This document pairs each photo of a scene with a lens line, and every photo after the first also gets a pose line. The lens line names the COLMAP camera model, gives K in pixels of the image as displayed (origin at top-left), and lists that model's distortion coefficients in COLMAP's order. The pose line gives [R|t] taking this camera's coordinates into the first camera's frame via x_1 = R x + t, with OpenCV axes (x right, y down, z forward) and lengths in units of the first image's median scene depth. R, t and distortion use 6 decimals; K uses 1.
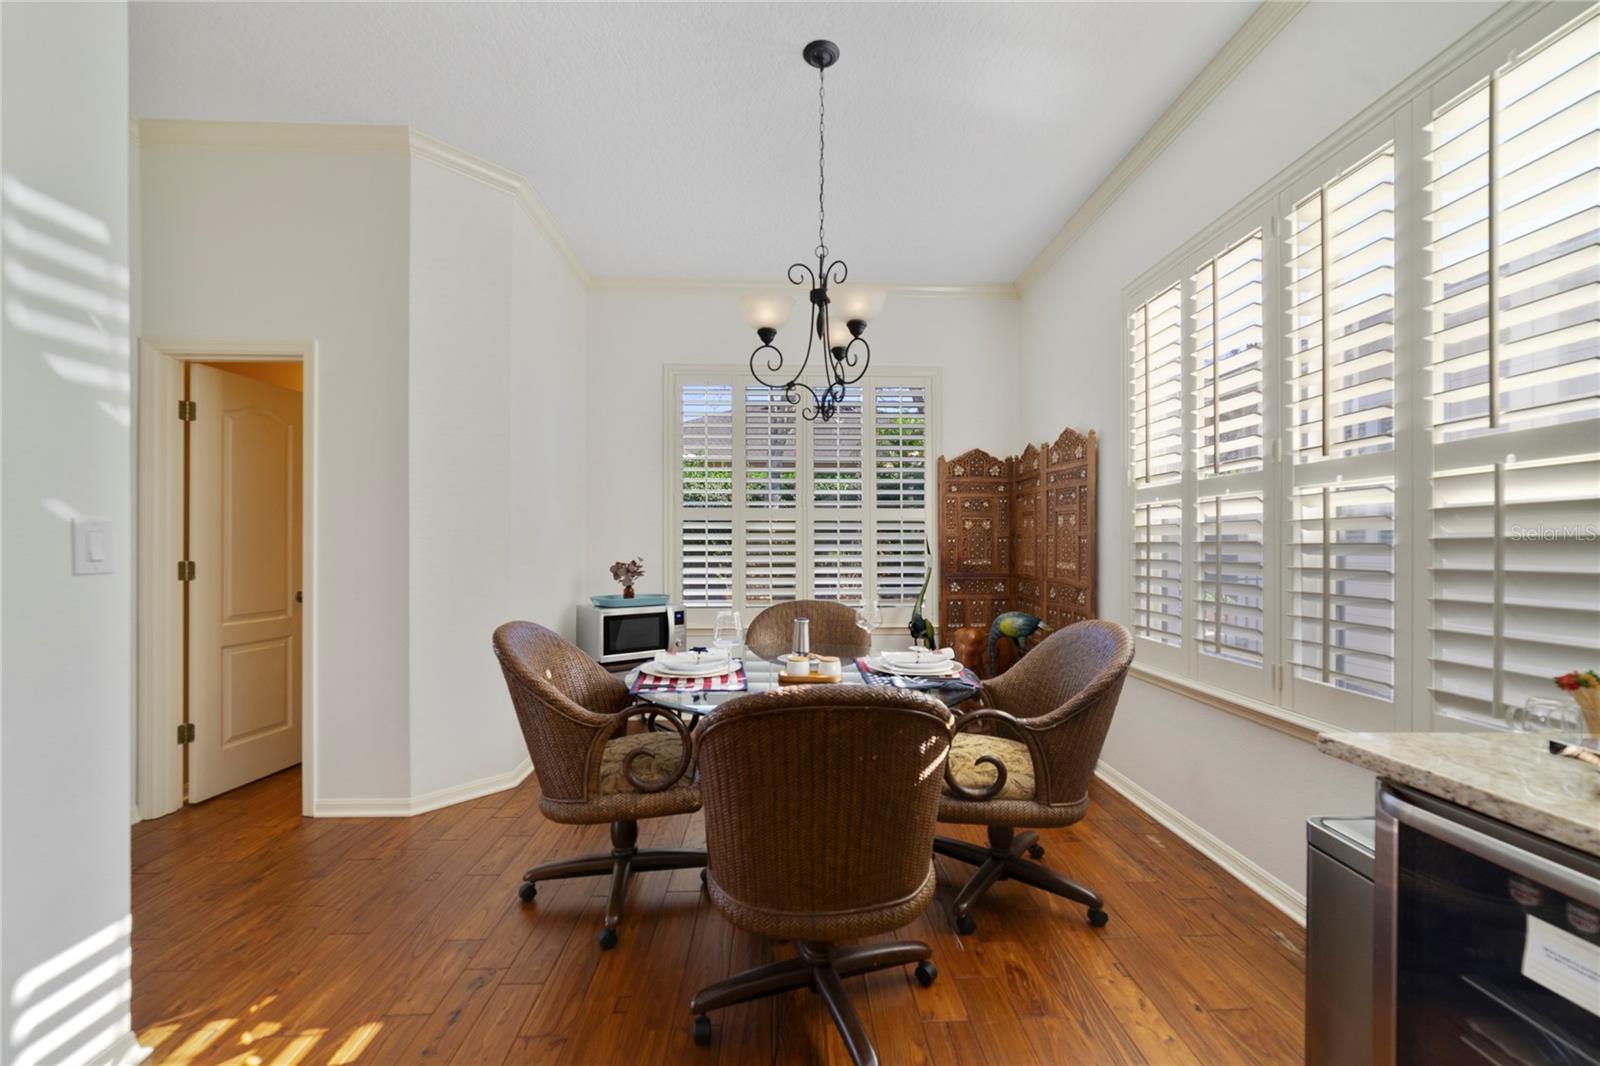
lens RADIAL K [[617.3, 0, 808.0], [0, 617.3, 542.1], [0, 0, 1]] dist [-0.006363, 0.002067]
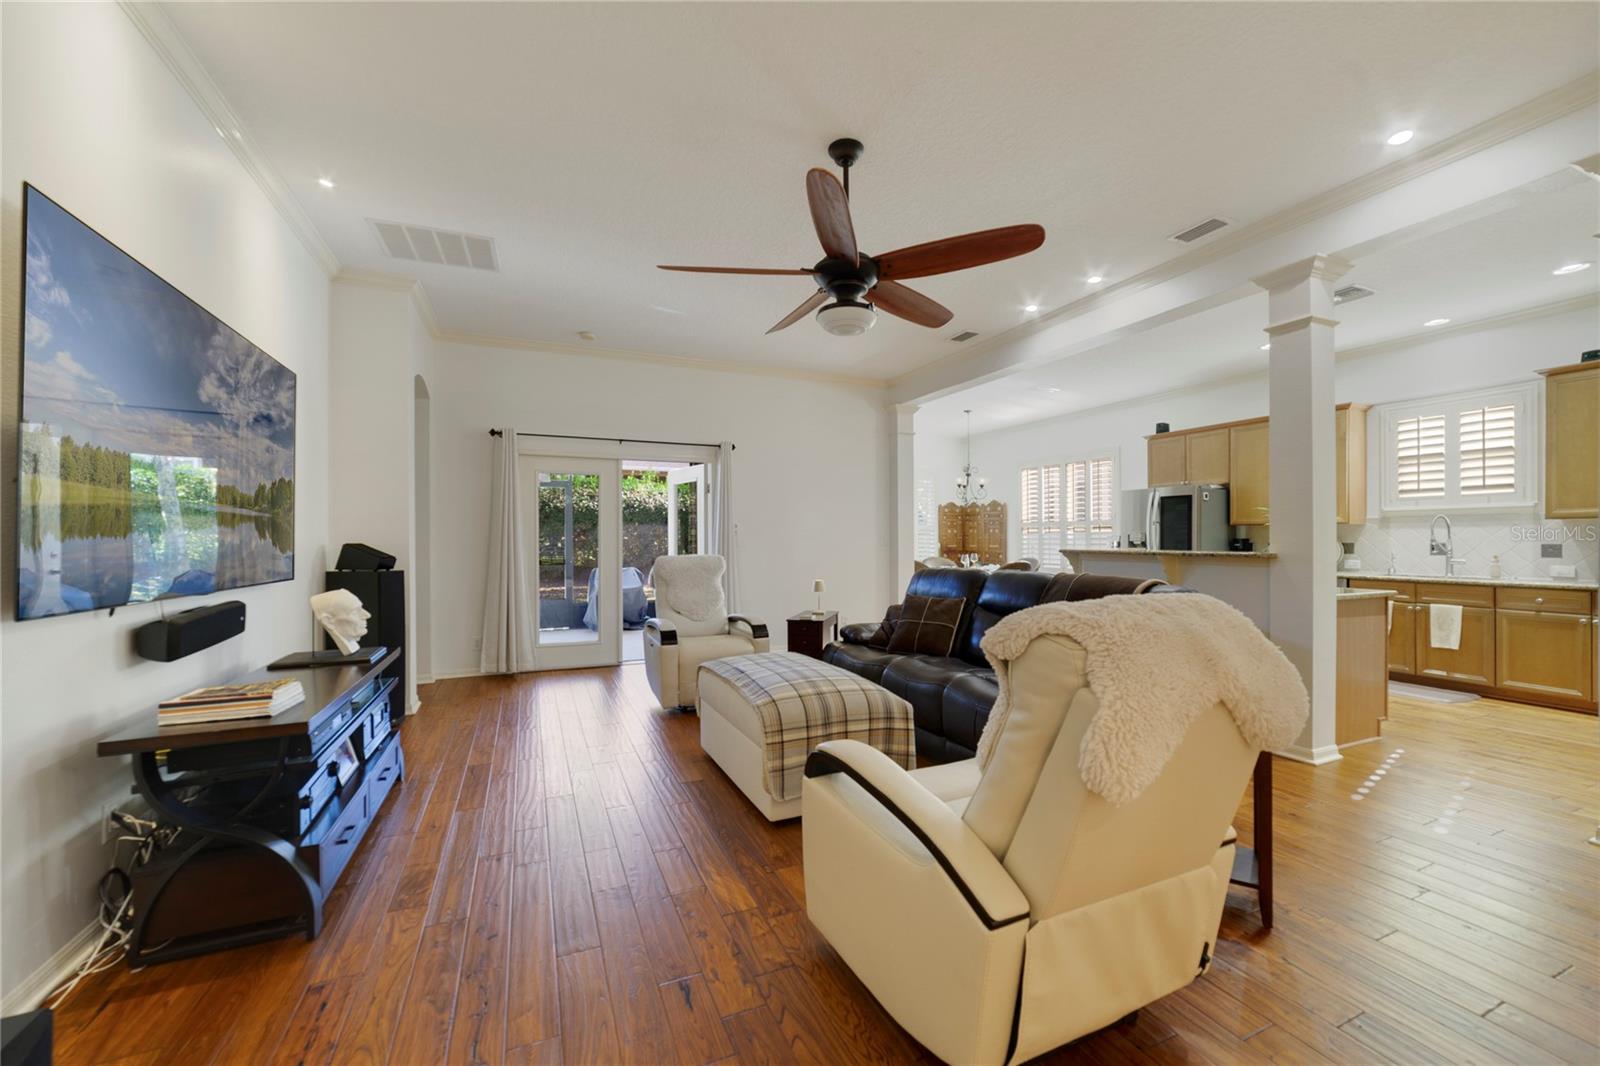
lens RADIAL K [[617.3, 0, 794.7], [0, 617.3, 539.6], [0, 0, 1]] dist [-0.006363, 0.002067]
pose [[0.937230, 0.000653, 0.348712, -1.356072], [-0.001566, 0.999996, 0.002337, 0.002368], [-0.348709, -0.002737, 0.937227, -1.305154]]
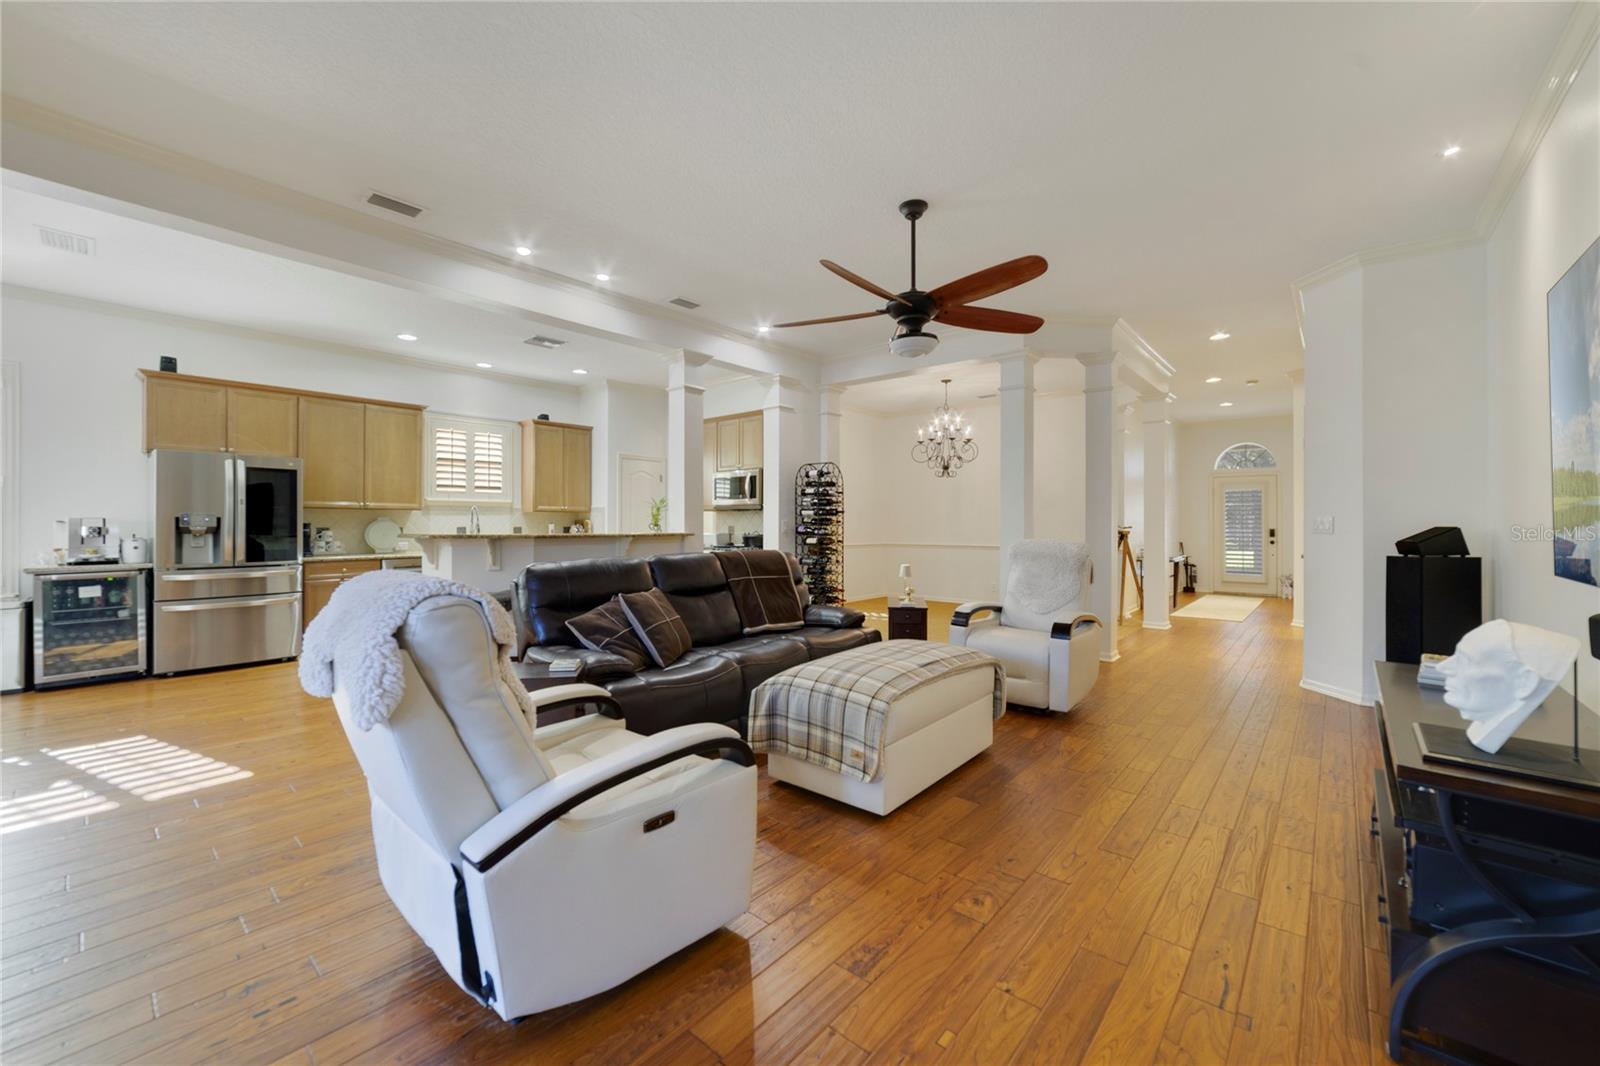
lens RADIAL K [[617.3, 0, 806.2], [0, 617.3, 527.9], [0, 0, 1]] dist [-0.006363, 0.002067]
pose [[-0.721308, -0.004033, 0.692603, -1.543741], [-0.001493, 0.999990, 0.004268, 0.005827], [-0.692613, 0.002044, -0.721306, 0.081175]]
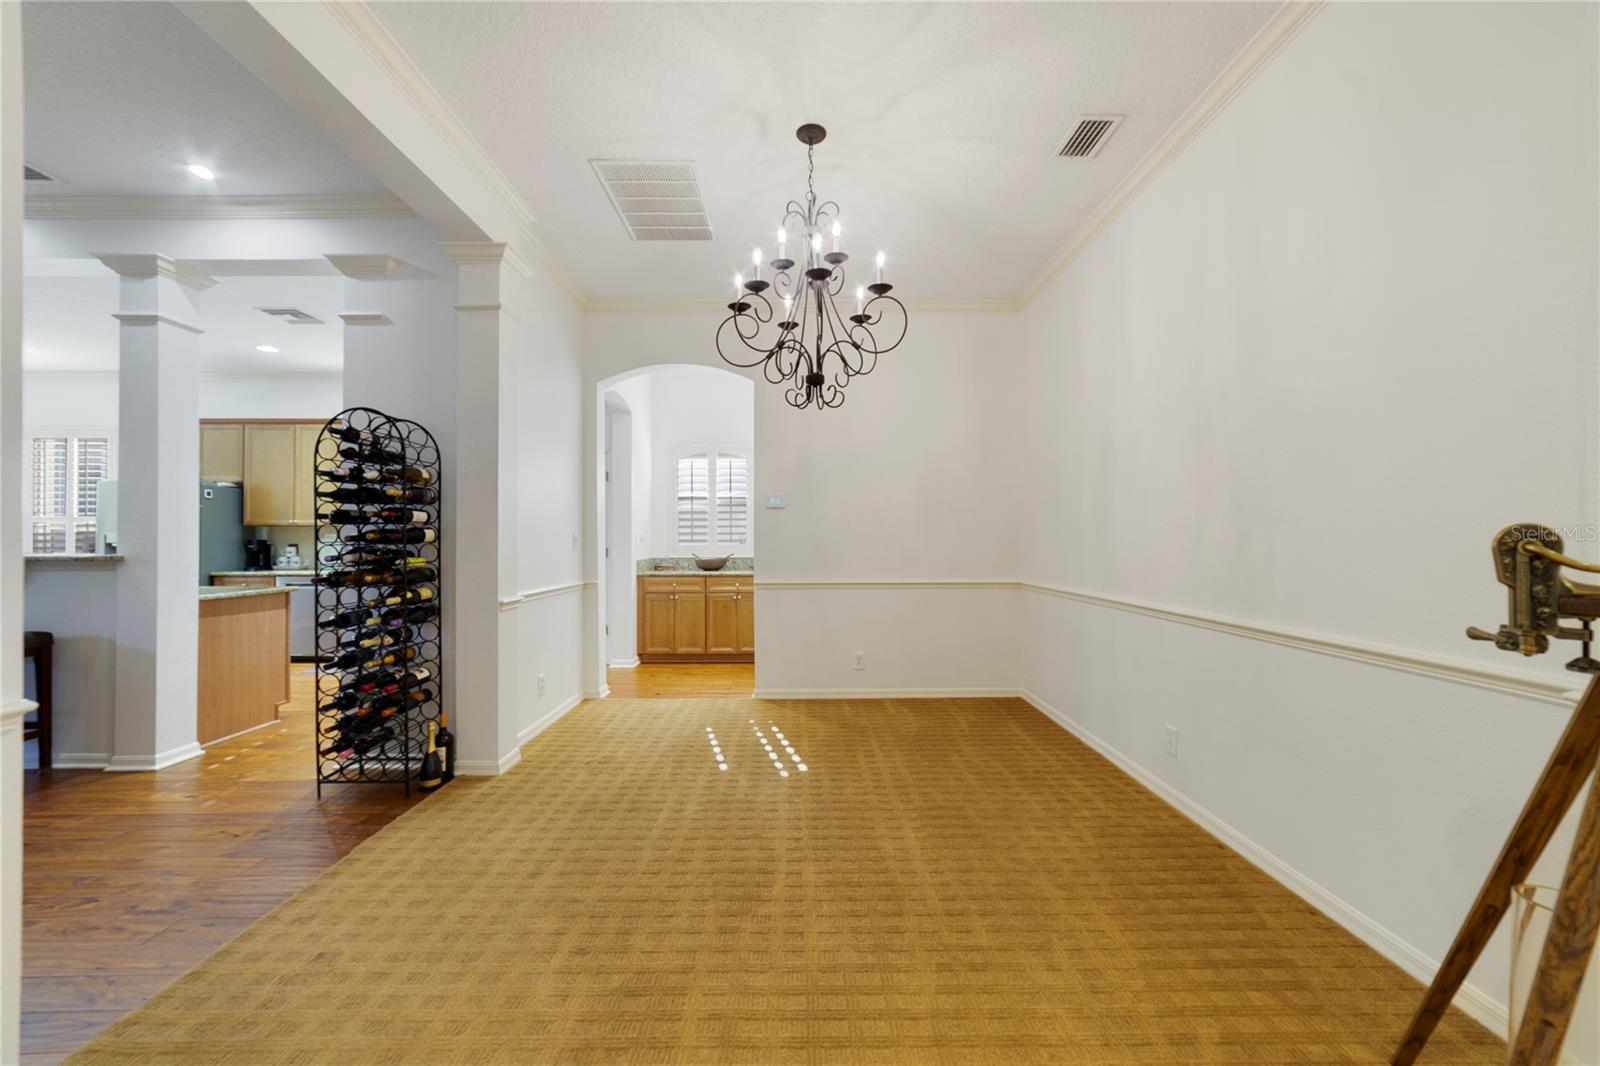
lens RADIAL K [[617.3, 0, 798.3], [0, 617.3, 532.5], [0, 0, 1]] dist [-0.006363, 0.002067]
pose [[0.040857, 0.011722, 0.999096, -1.192386], [-0.000168, 0.999931, -0.011725, 0.000605], [-0.999165, 0.000311, 0.040856, -1.656032]]
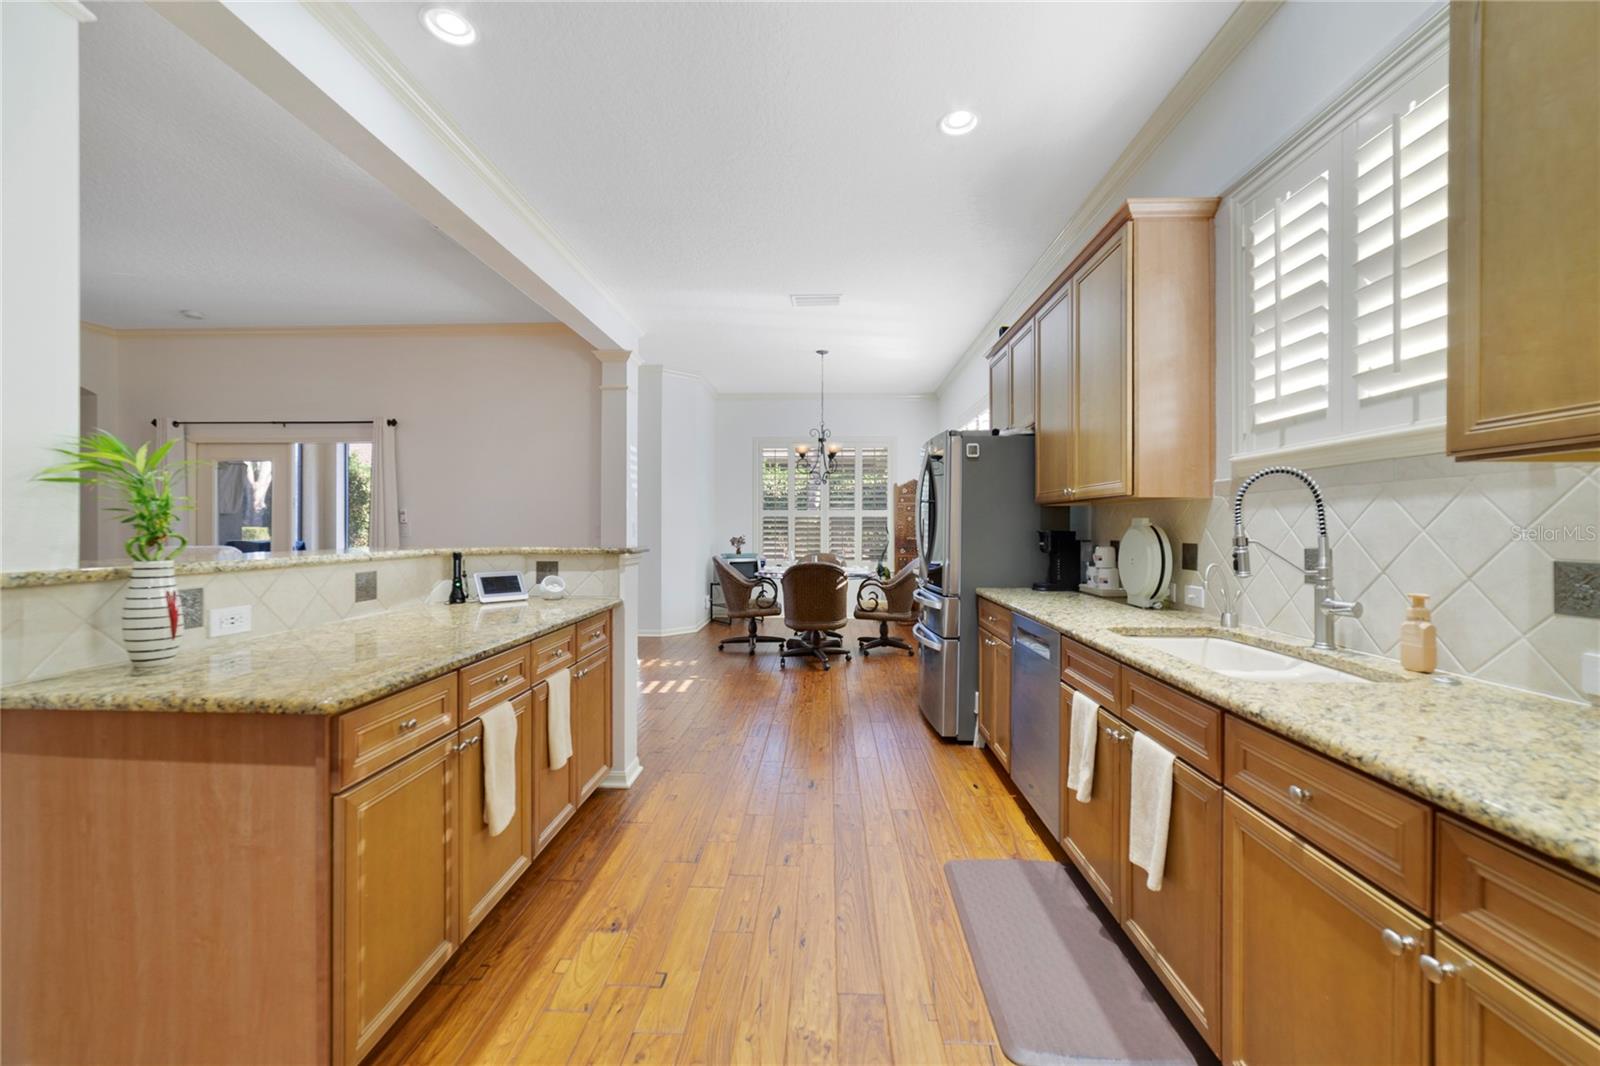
lens RADIAL K [[617.3, 0, 801.1], [0, 617.3, 524.1], [0, 0, 1]] dist [-0.006363, 0.002067]
pose [[0.995833, 0.002990, -0.091144, 0.104747], [-0.003268, 0.999990, -0.002893, -0.005341], [0.091135, 0.003179, 0.995833, -1.026536]]
